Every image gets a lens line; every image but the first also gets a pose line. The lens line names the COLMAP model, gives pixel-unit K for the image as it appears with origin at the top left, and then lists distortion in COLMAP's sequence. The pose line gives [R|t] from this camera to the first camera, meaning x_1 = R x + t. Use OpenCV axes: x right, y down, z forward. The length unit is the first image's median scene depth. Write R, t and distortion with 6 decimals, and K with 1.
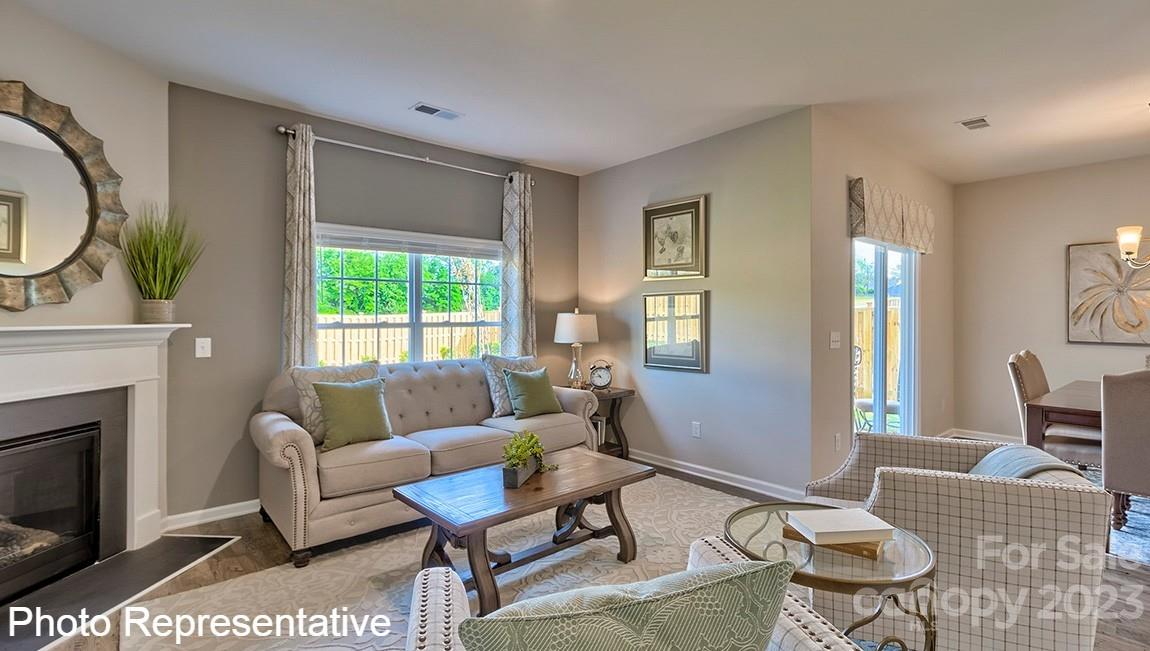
lens RADIAL K [[526.5, 0, 583.8], [0, 526.5, 321.9], [0, 0, 1]] dist [0.004750, 0.000415]
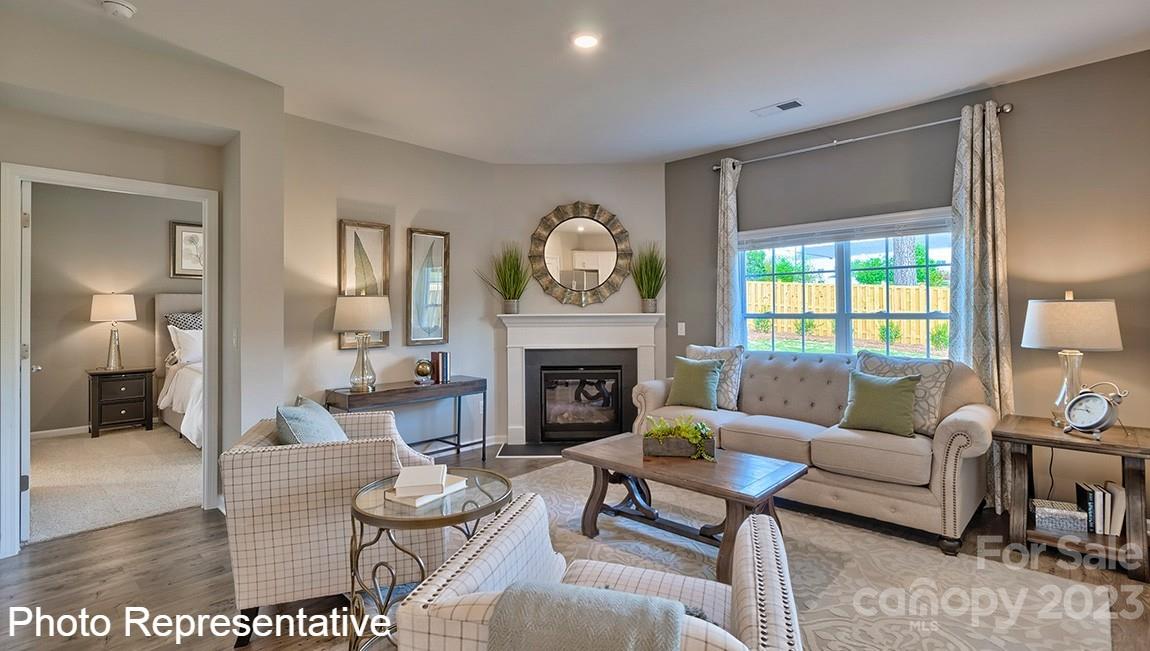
lens RADIAL K [[526.5, 0, 580.6], [0, 526.5, 302.2], [0, 0, 1]] dist [0.004750, 0.000415]
pose [[0.094170, -0.013197, -0.995469, 0.794330], [-0.002413, 0.999906, -0.013484, -0.006964], [0.995553, 0.003672, 0.094129, 0.591727]]
